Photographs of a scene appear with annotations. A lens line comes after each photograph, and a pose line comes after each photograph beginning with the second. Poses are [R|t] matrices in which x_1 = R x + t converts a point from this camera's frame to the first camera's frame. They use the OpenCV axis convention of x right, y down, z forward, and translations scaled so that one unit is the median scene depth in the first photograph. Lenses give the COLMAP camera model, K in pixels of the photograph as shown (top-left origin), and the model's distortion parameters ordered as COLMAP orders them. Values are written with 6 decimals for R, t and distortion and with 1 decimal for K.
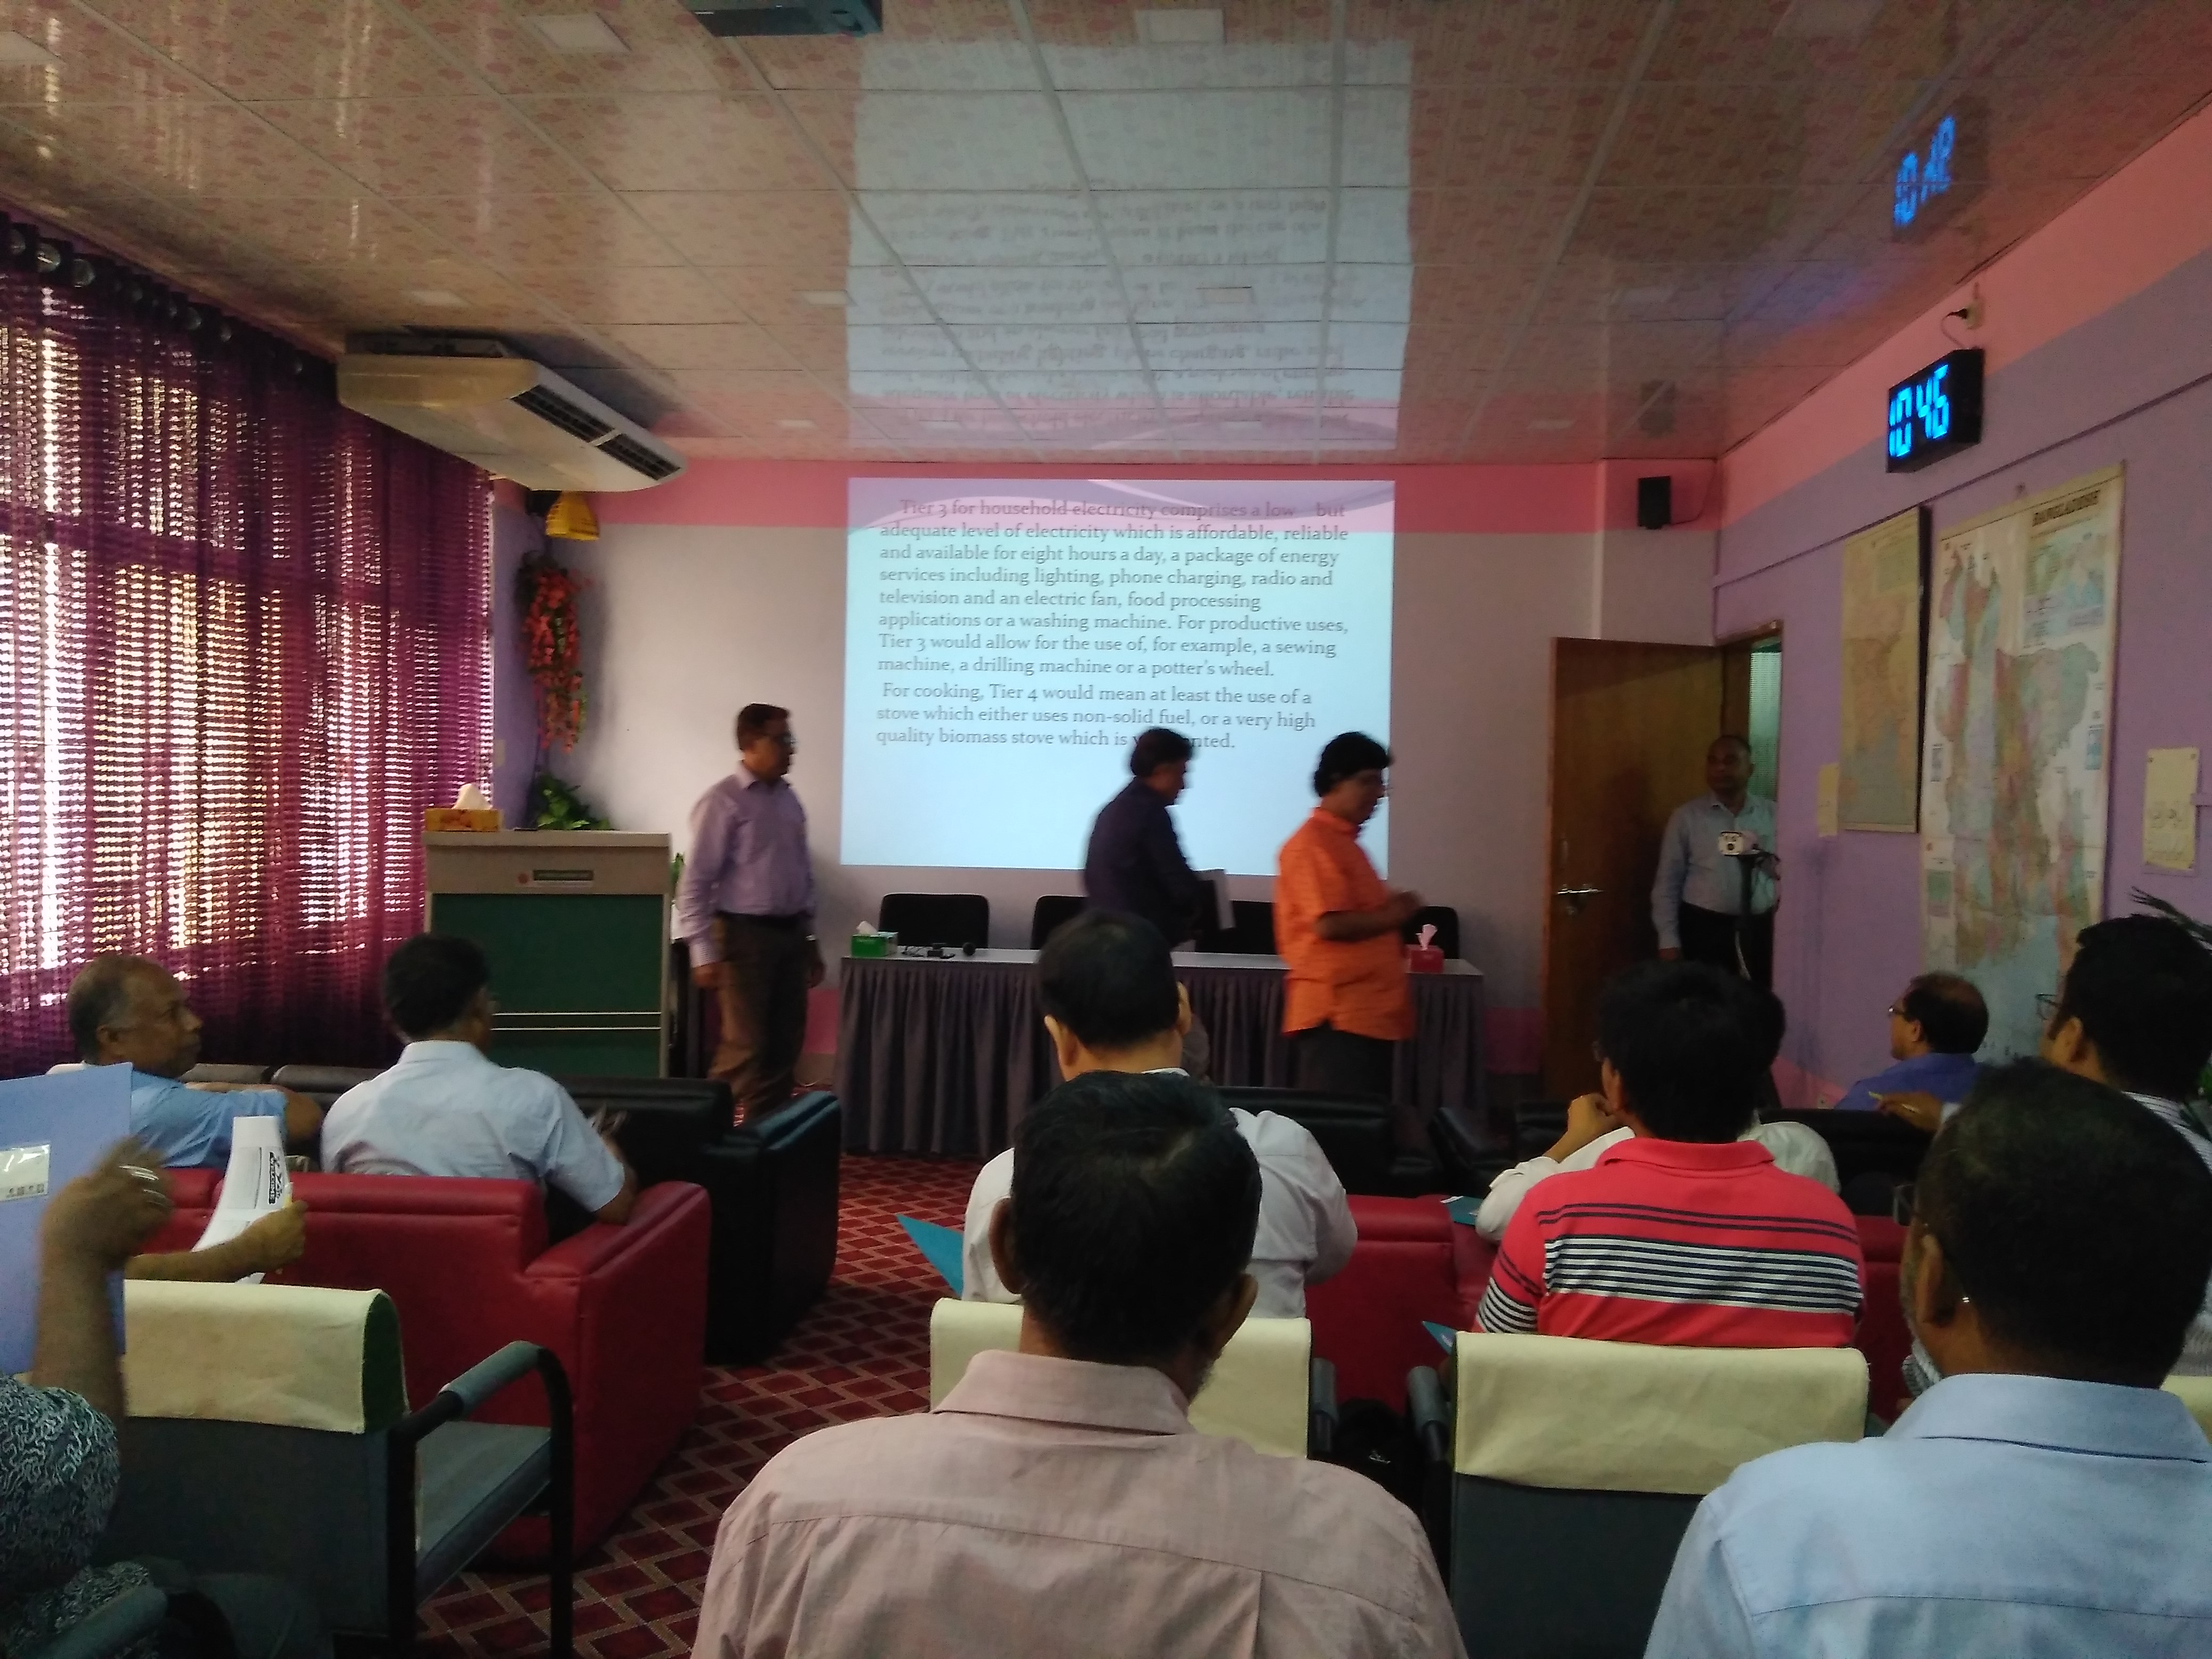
lens RADIAL K [[1614.6, 0, 1106.0], [0, 1614.6, 829.5], [0, 0, 1]] dist [0.001591, 0.001641]
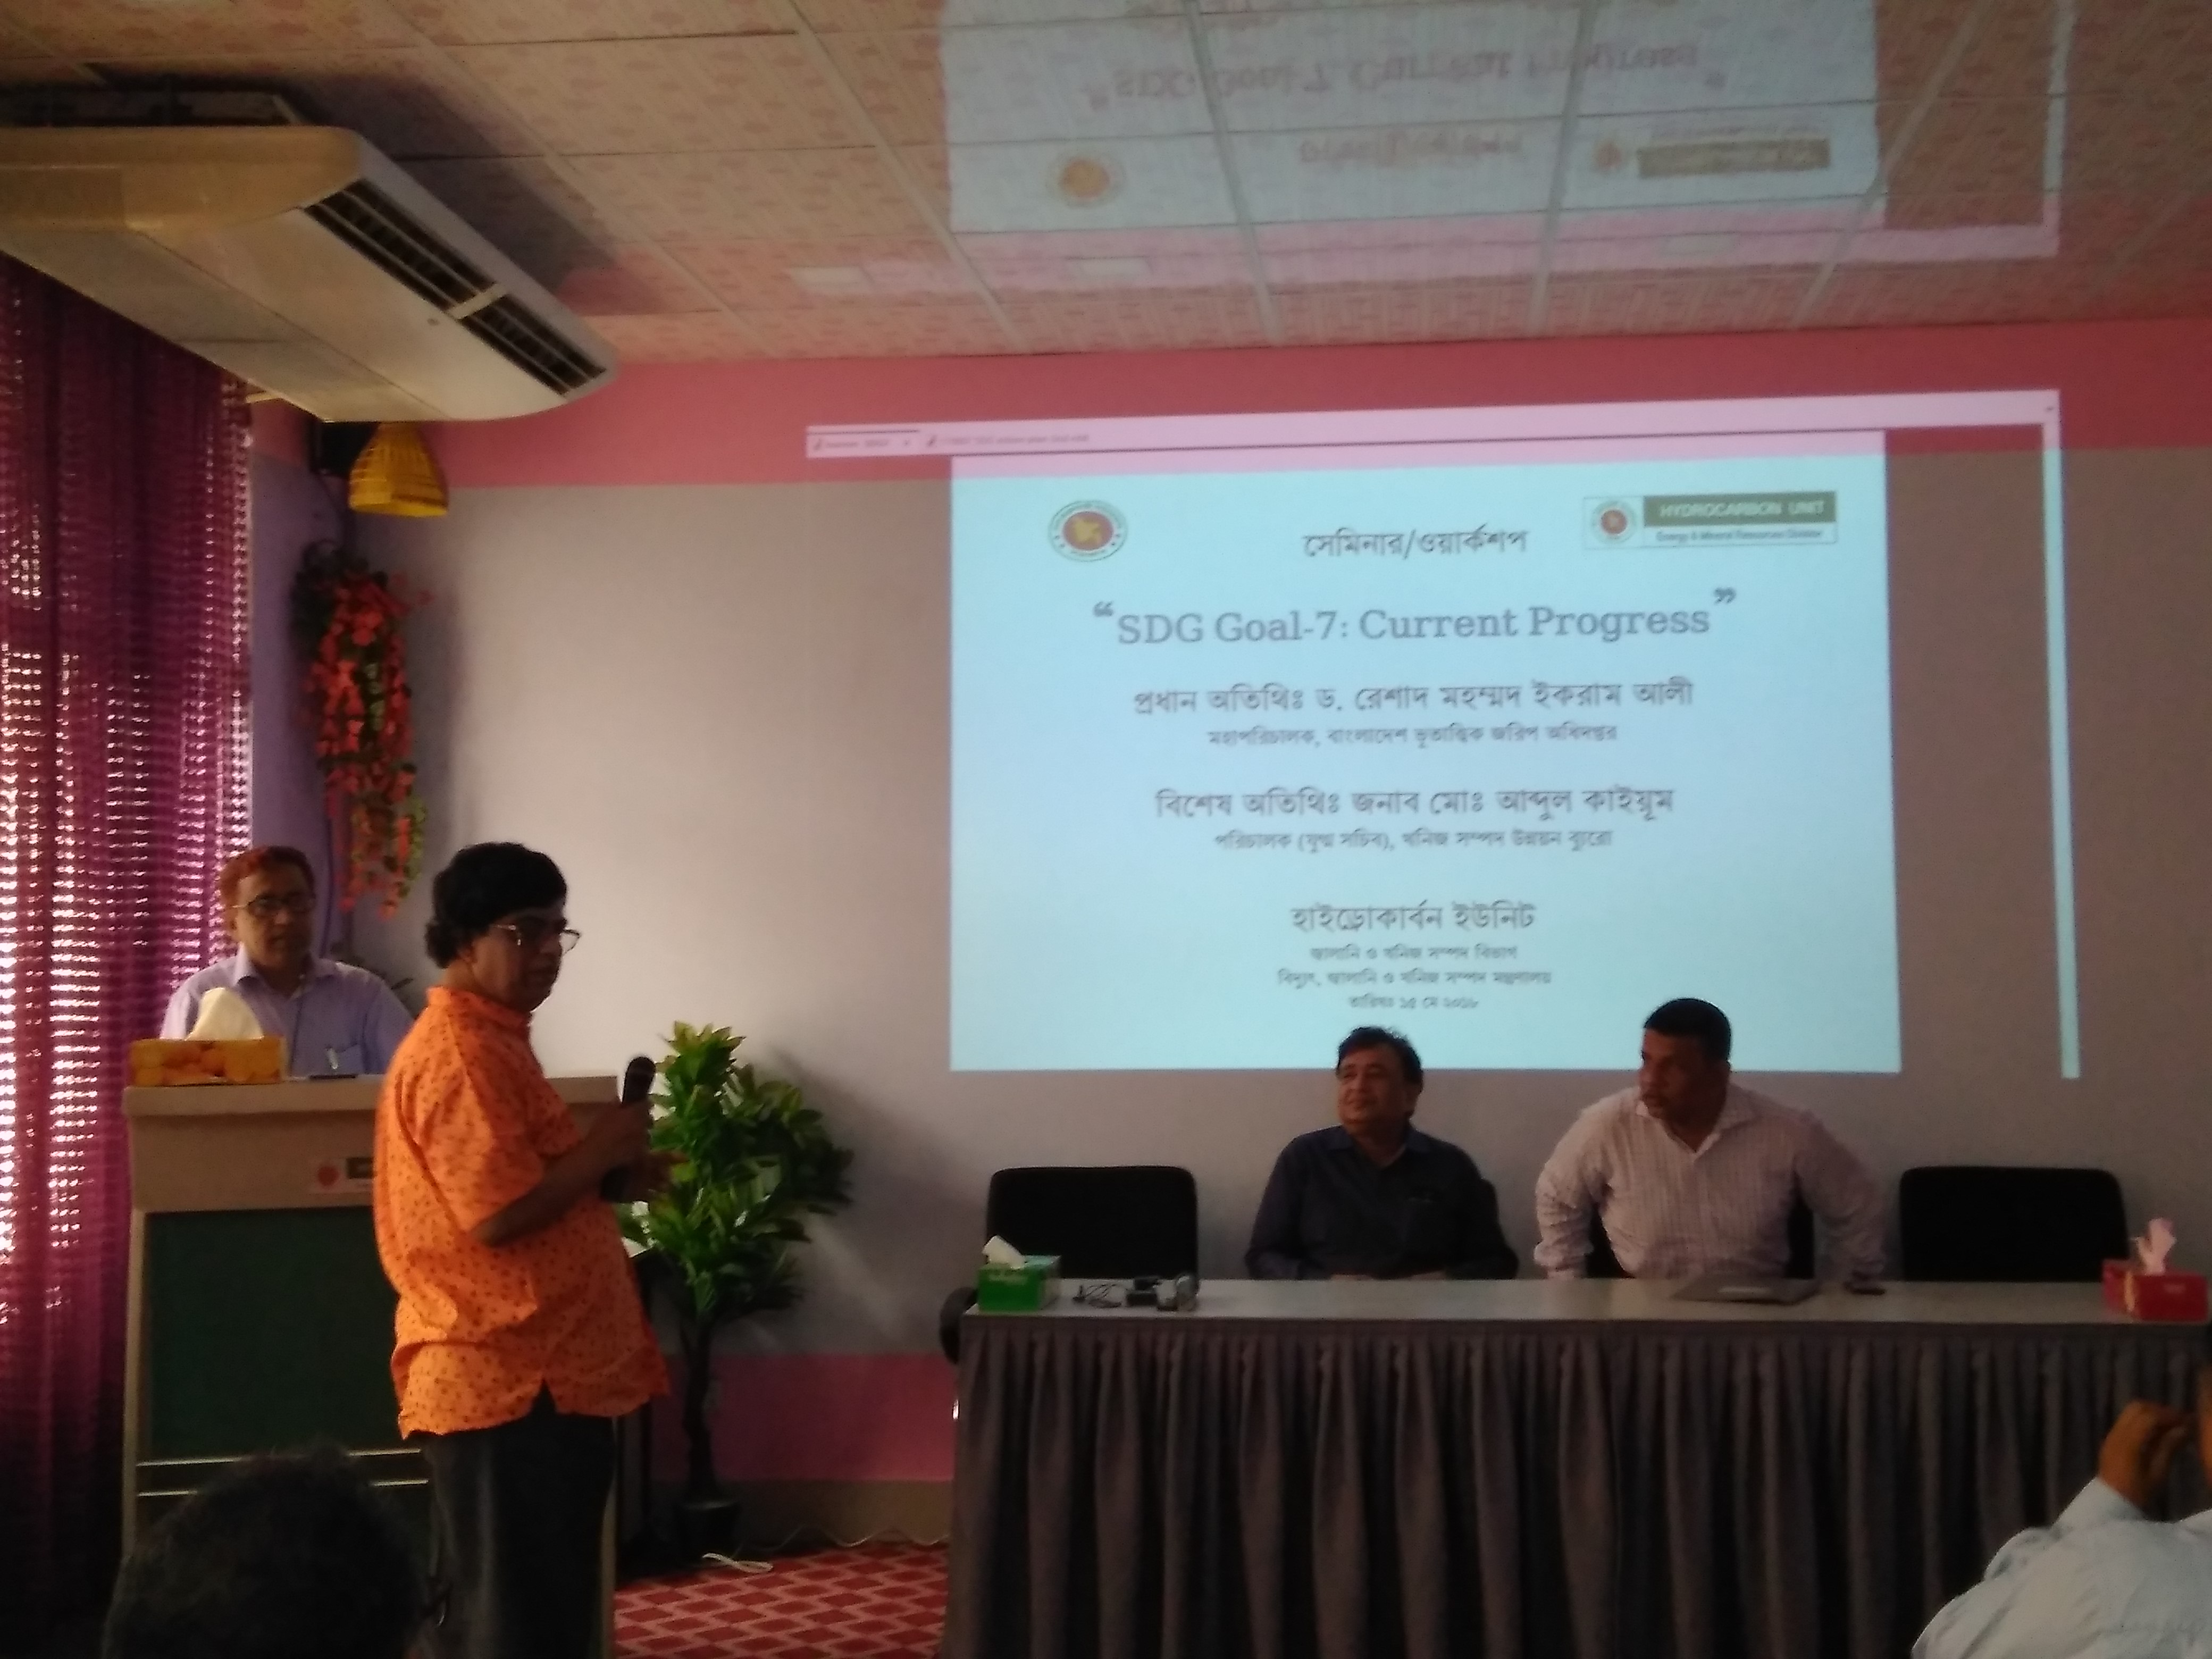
lens RADIAL K [[2518.8, 0, 1110.1], [0, 2518.8, 837.7], [0, 0, 1]] dist [0.019401, -0.007335]
pose [[0.999450, -0.029012, -0.016042, -0.092099], [0.027892, 0.997421, -0.066136, -0.013413], [0.017920, 0.065652, 0.997682, 0.196563]]
